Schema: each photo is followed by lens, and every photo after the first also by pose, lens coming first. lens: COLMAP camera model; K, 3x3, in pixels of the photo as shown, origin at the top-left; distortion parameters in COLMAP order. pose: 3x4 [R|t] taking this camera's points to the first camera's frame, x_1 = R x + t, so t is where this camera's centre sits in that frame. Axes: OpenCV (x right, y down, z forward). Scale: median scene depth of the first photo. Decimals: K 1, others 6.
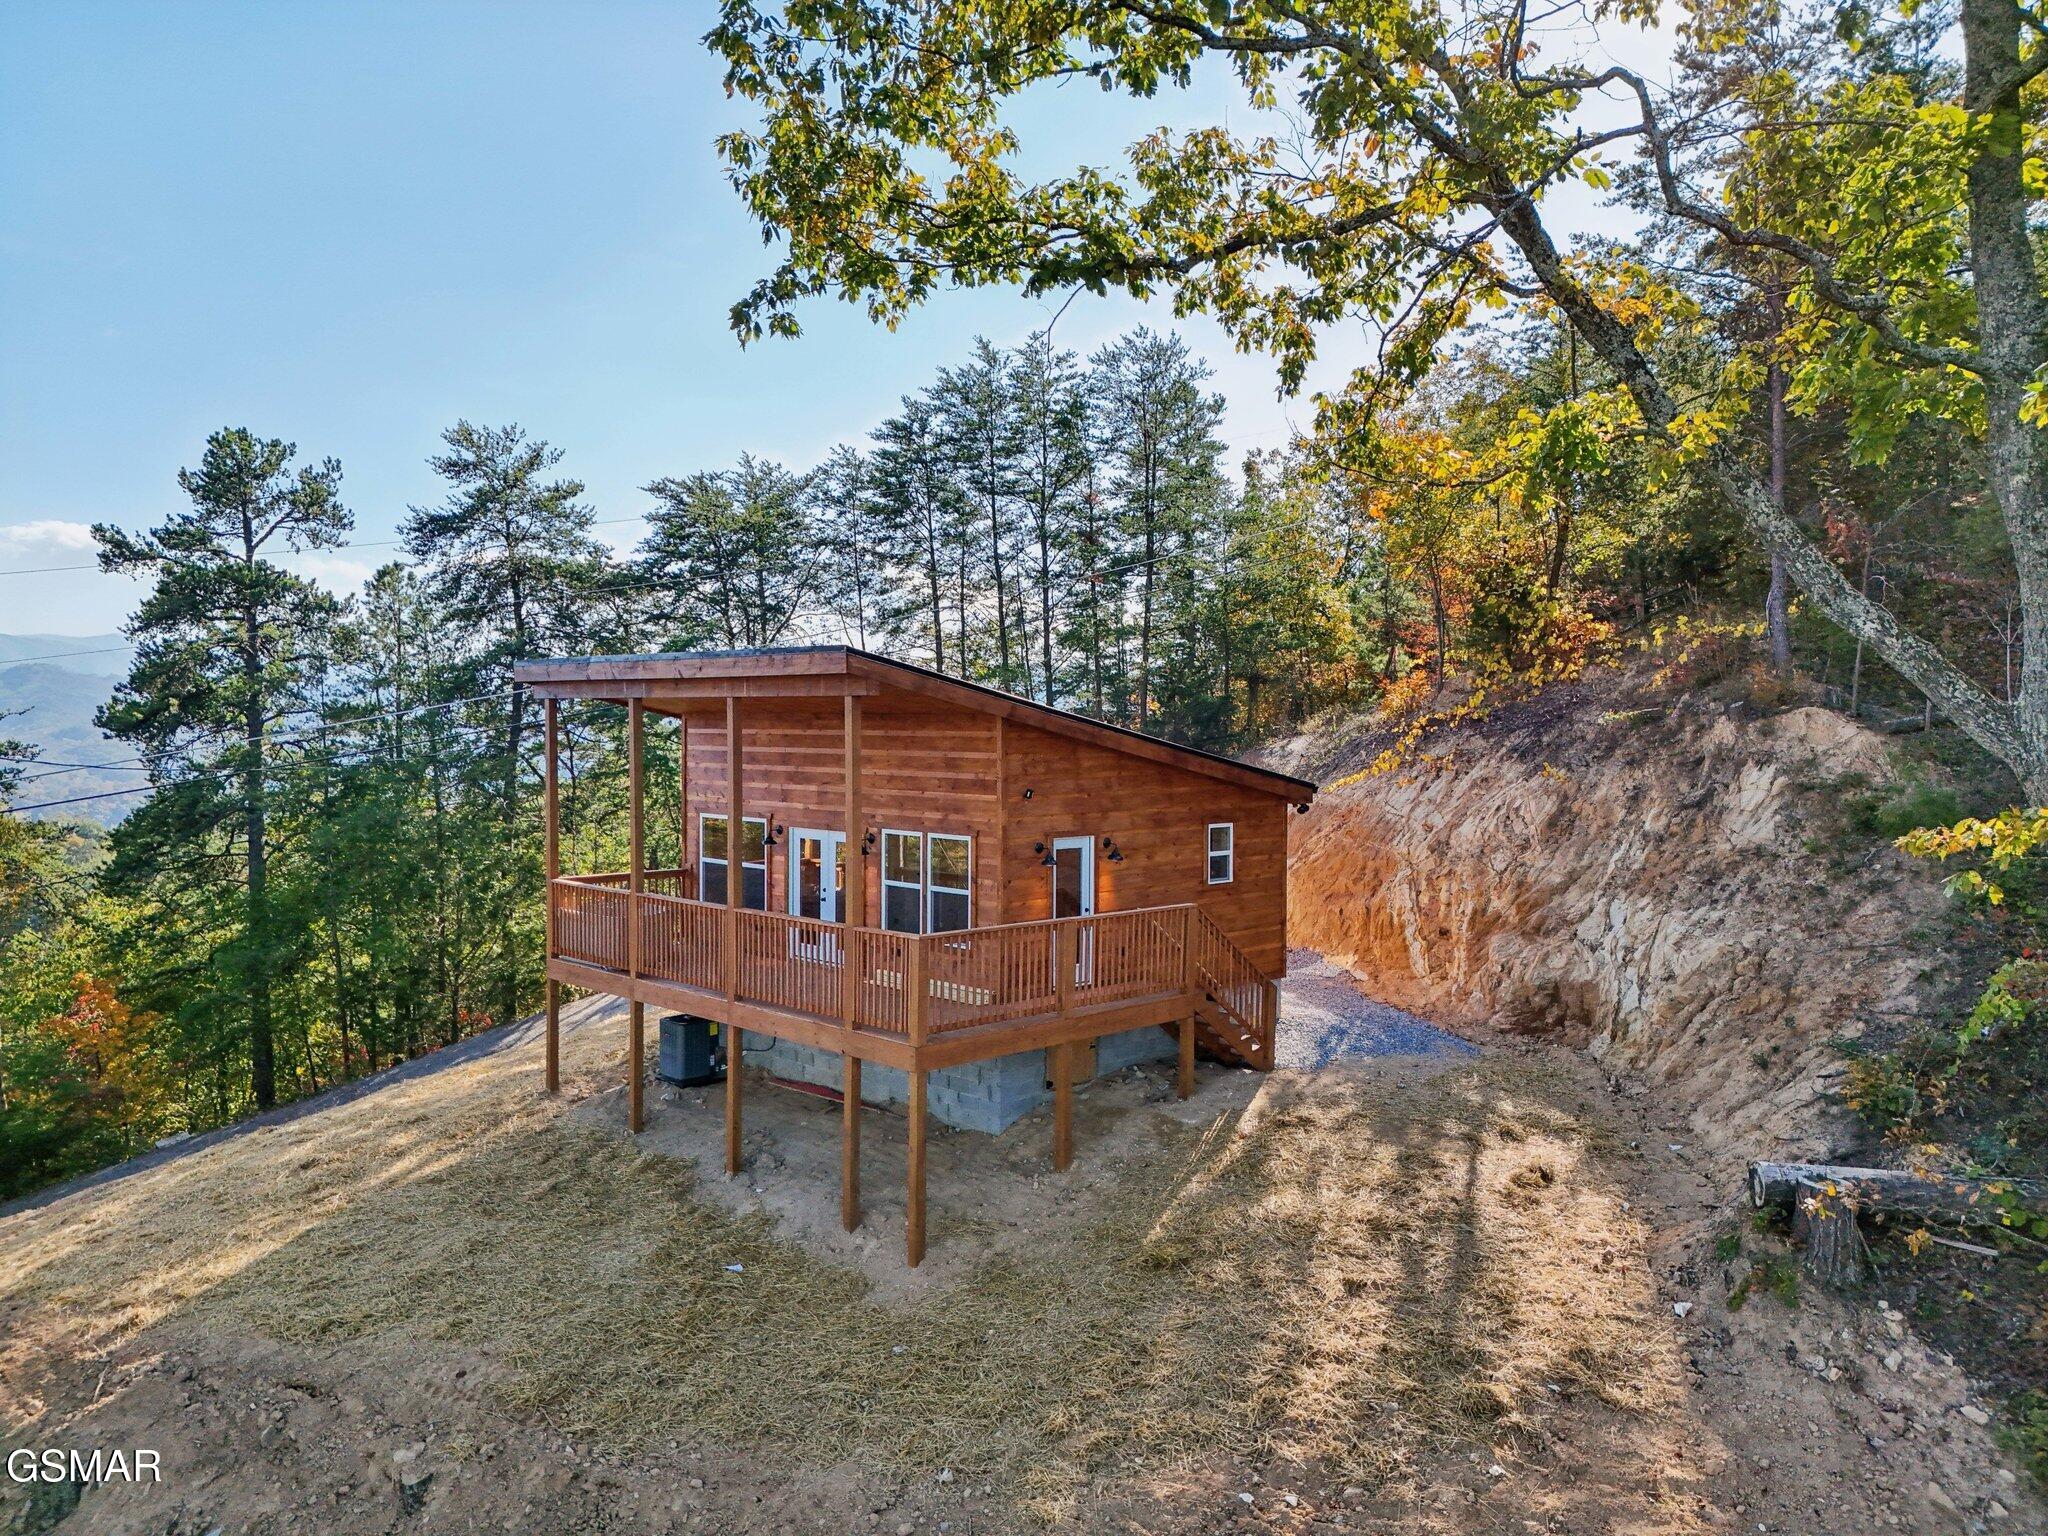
lens RADIAL K [[1500.3, 0, 1035.9], [0, 1500.3, 761.5], [0, 0, 1]] dist [0.071519, -0.066864]
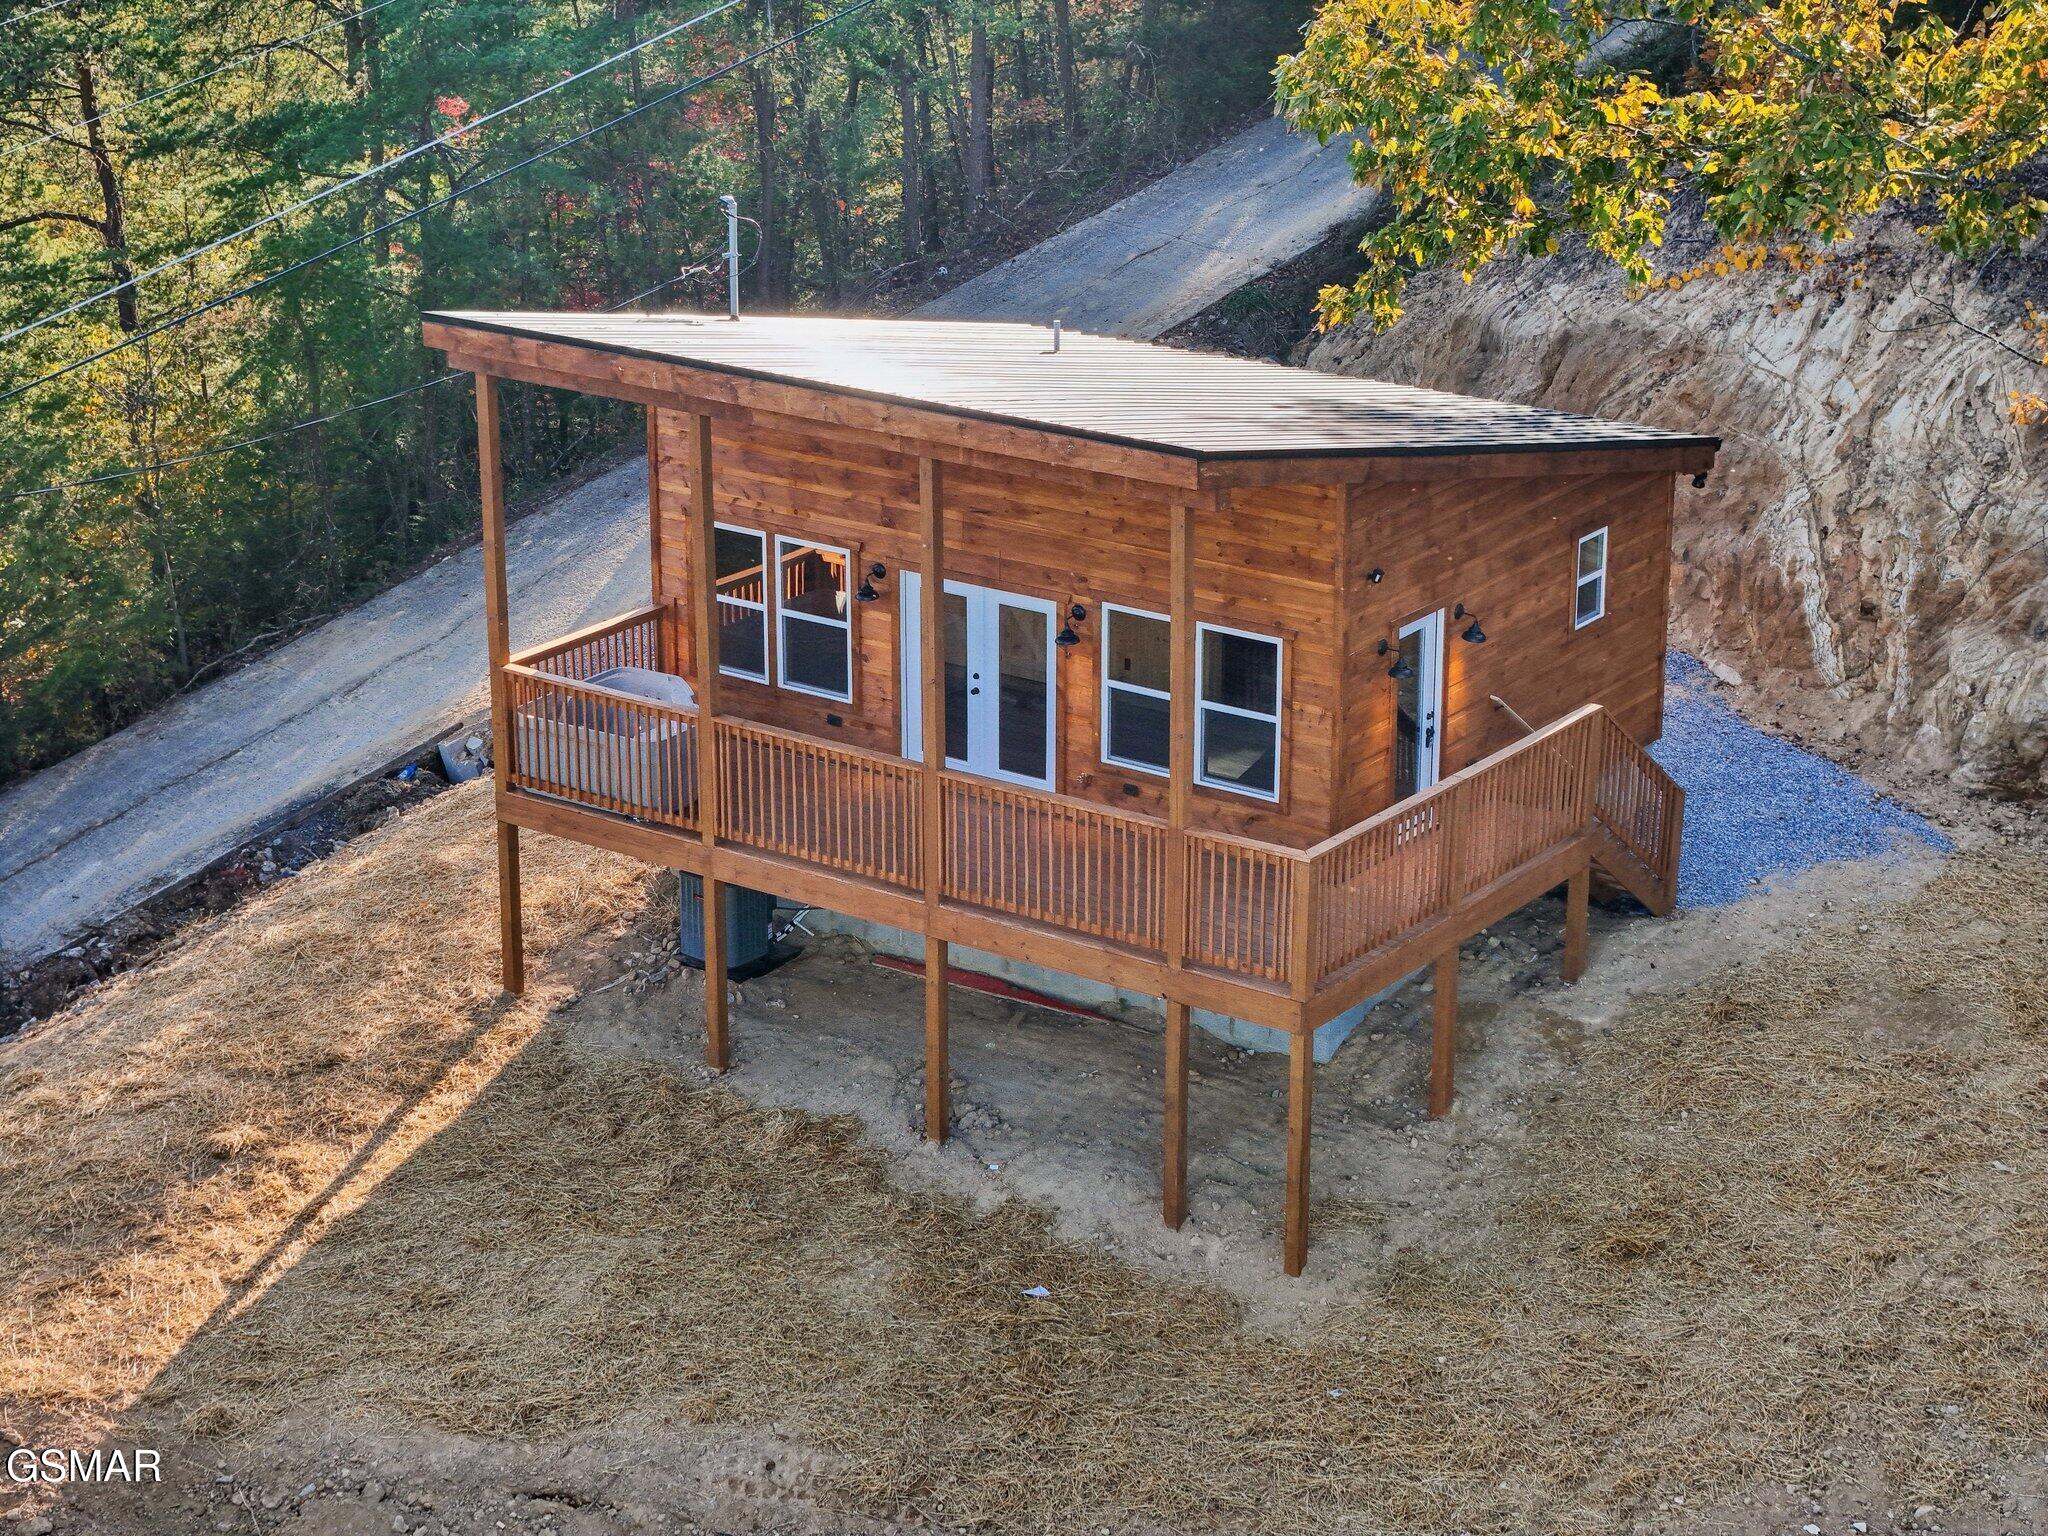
lens RADIAL K [[4083.0, 0, 1024.0], [0, 4083.0, 768.0], [0, 0, 1]] dist [-0.154311, 0.473472]
pose [[0.984768, -0.064308, 0.161543, -0.388244], [0.011673, 0.951446, 0.307595, -0.387760], [-0.173480, -0.301024, 0.937704, -0.577468]]
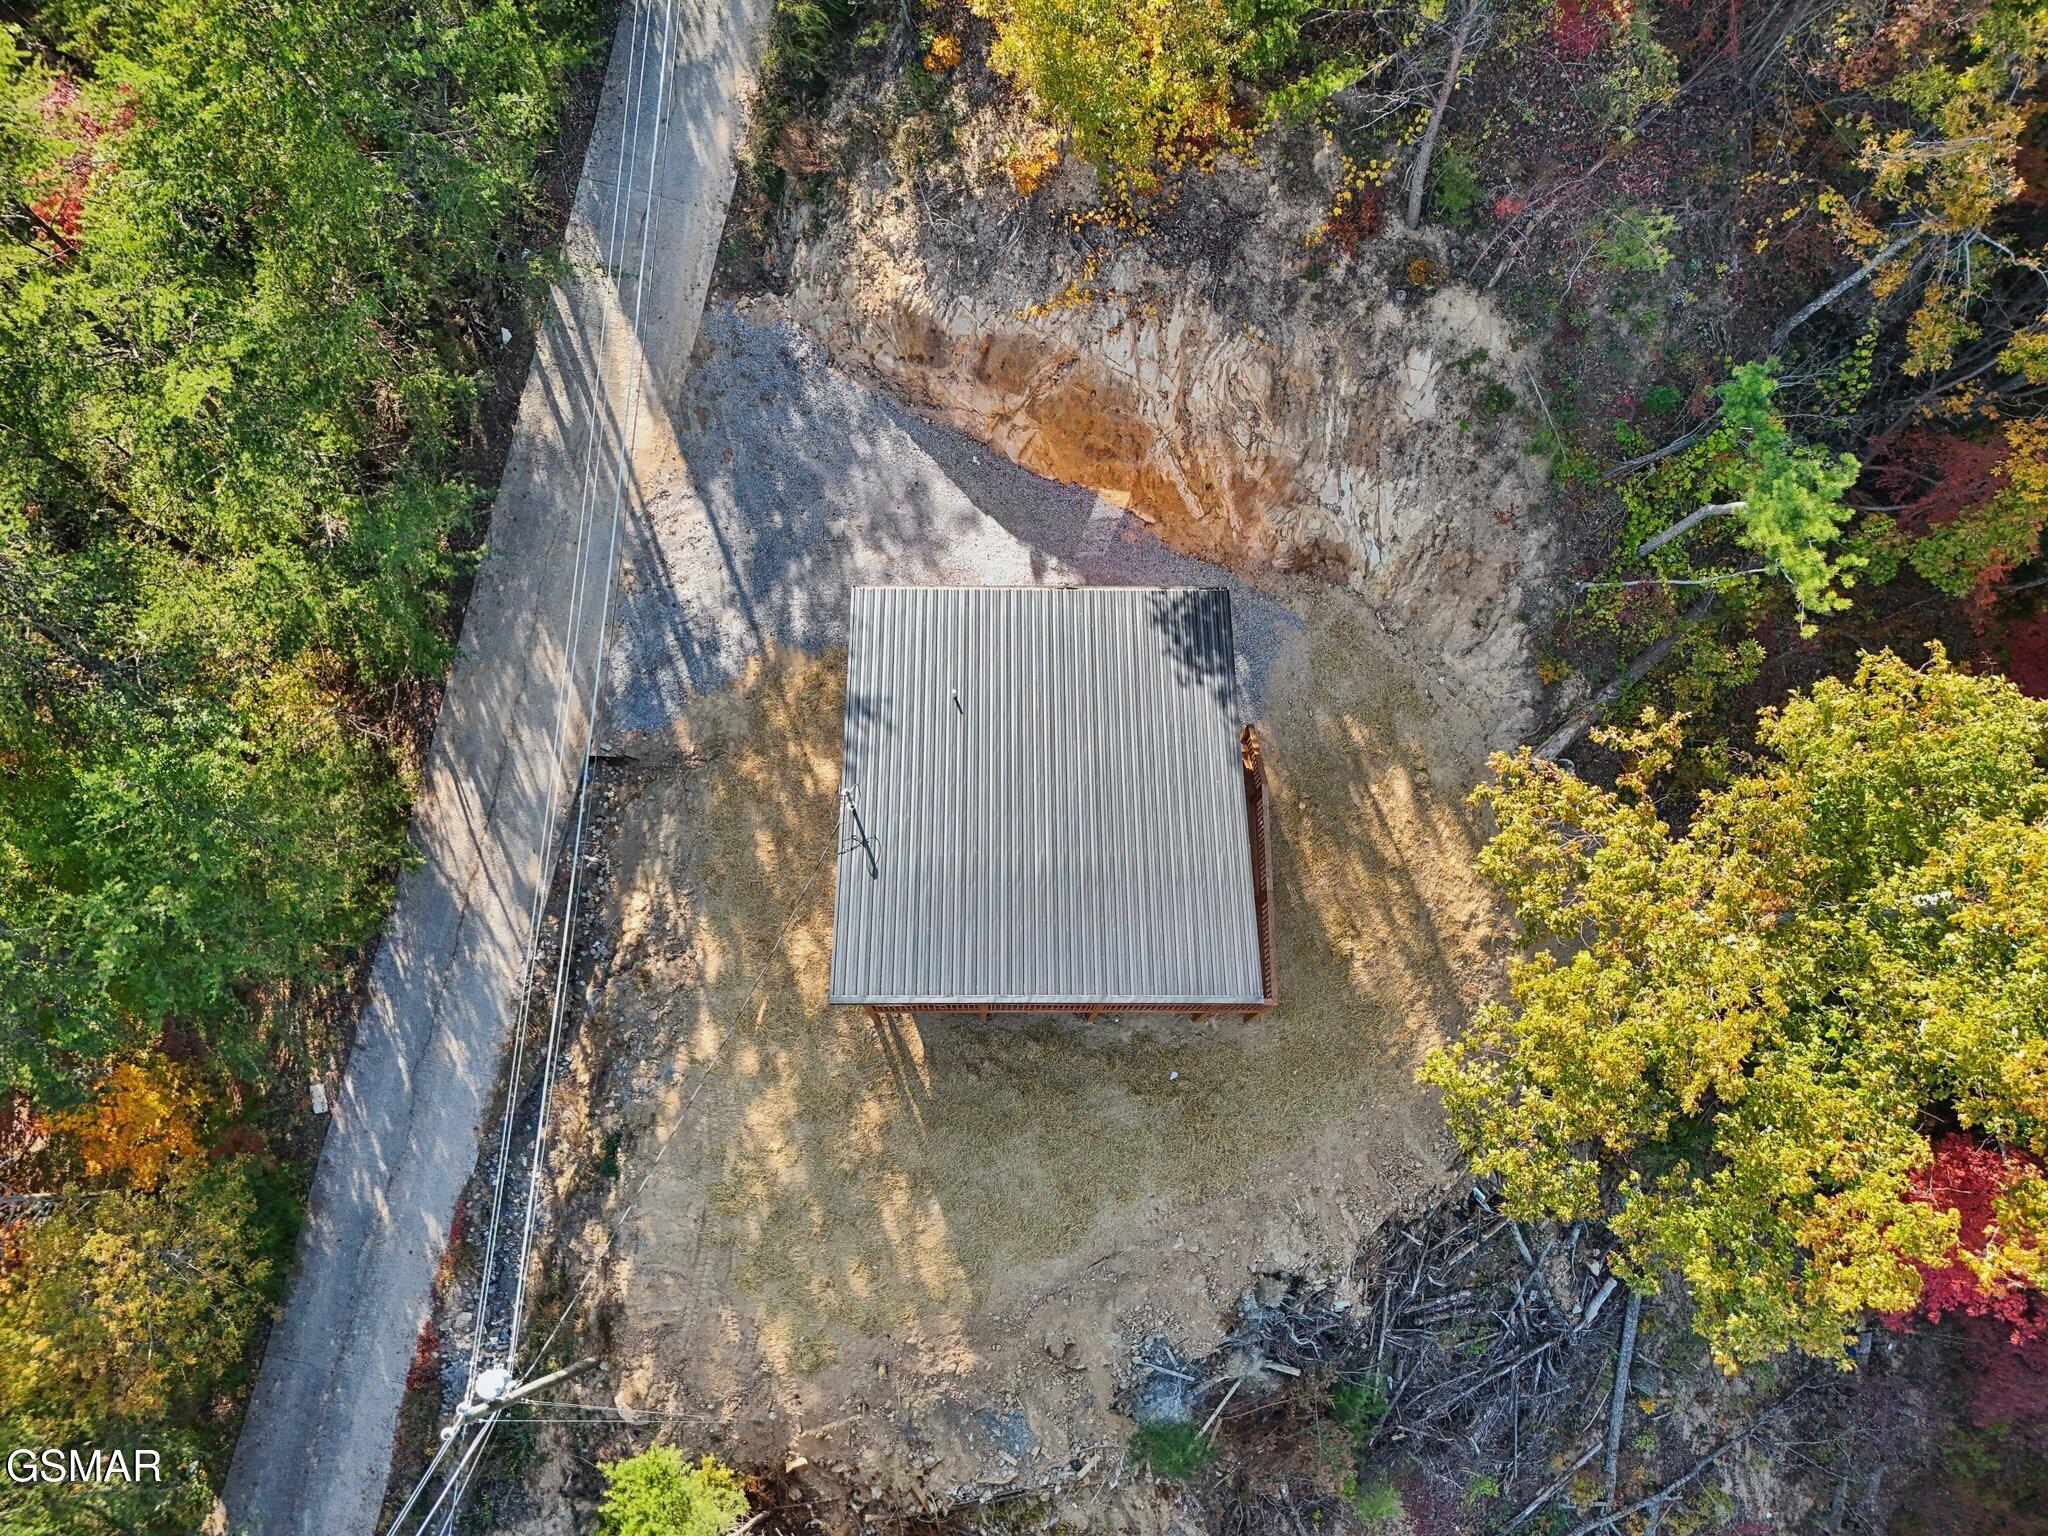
lens RADIAL K [[1477.5, 0, 989.2], [0, 1477.5, 763.2], [0, 0, 1]] dist [0.006890, -0.002570]
pose [[0.701861, -0.685614, 0.193196, -0.358956], [0.018896, 0.289048, 0.957128, -1.301141], [-0.712063, -0.668121, 0.215827, 0.789766]]
